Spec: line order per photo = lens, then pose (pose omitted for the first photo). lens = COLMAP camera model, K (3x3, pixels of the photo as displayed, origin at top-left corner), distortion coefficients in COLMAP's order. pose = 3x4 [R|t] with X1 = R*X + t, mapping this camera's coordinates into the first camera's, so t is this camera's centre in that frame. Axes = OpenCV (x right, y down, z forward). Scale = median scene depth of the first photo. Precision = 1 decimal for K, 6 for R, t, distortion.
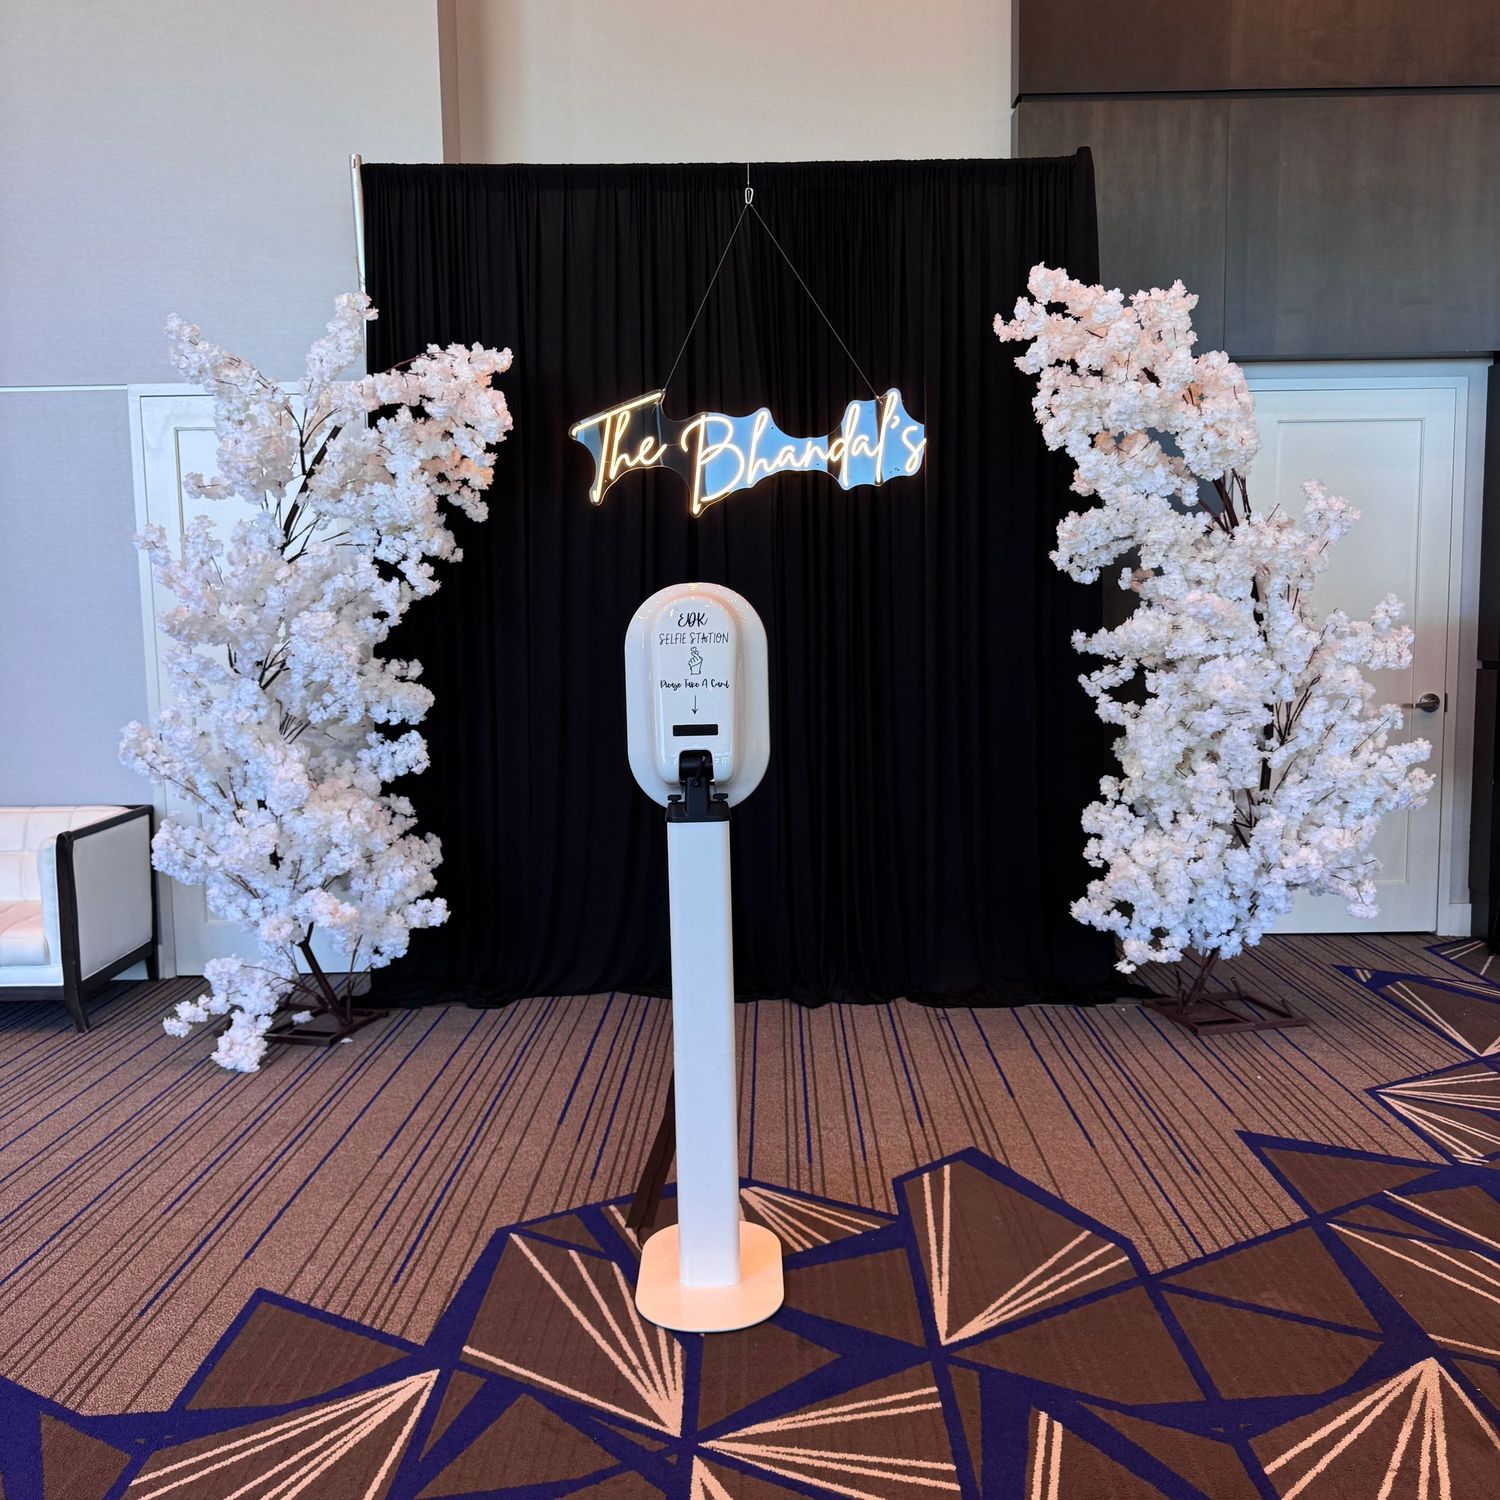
lens RADIAL K [[1417.7, 0, 763.4], [0, 1417.7, 754.5], [0, 0, 1]] dist [-0.038688, 0.000000]
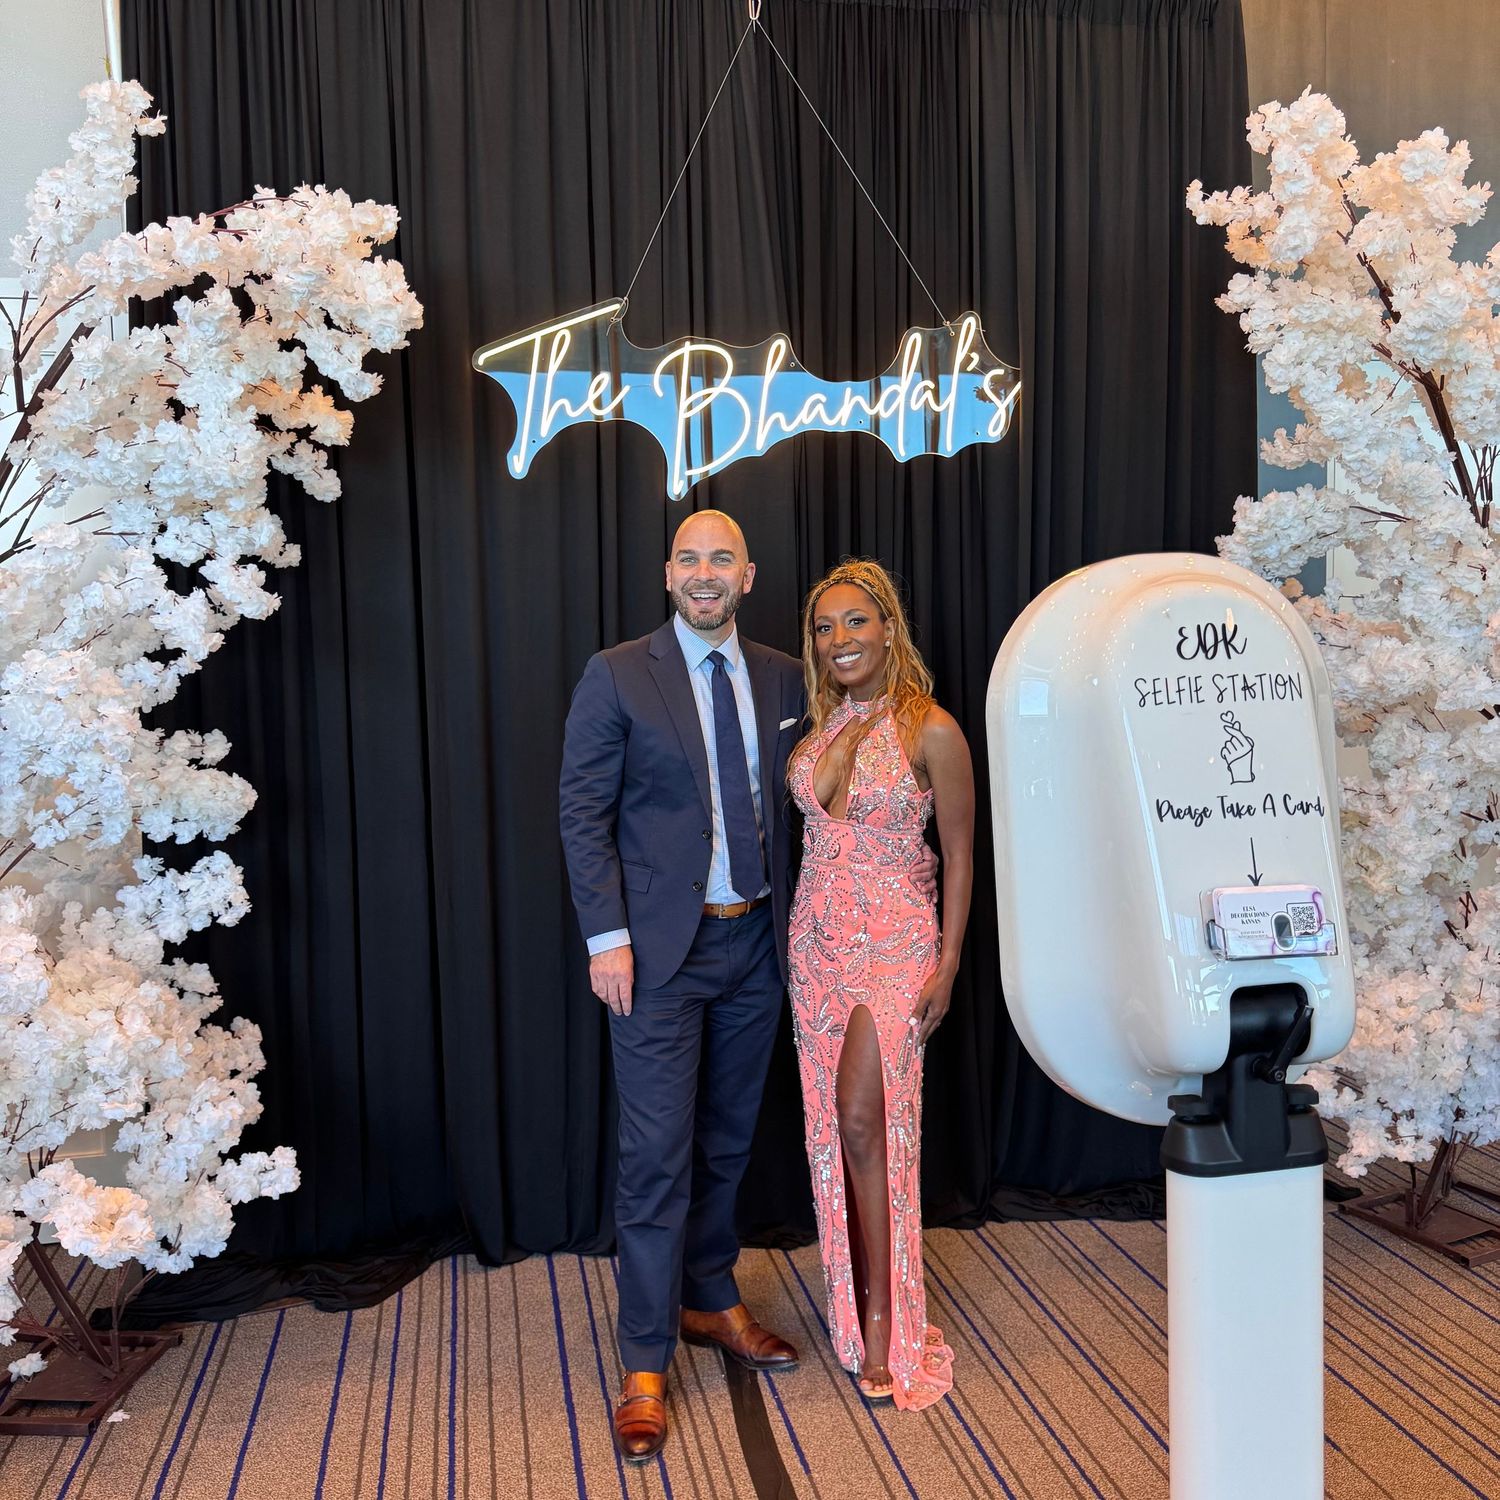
lens RADIAL K [[1417.7, 0, 736.8], [0, 1417.7, 744.3], [0, 0, 1]] dist [-0.038688, 0.000000]
pose [[0.979394, -0.020090, 0.200959, -0.156130], [0.028439, 0.998845, -0.038741, -0.033454], [-0.199949, 0.043658, 0.978833, 0.388299]]
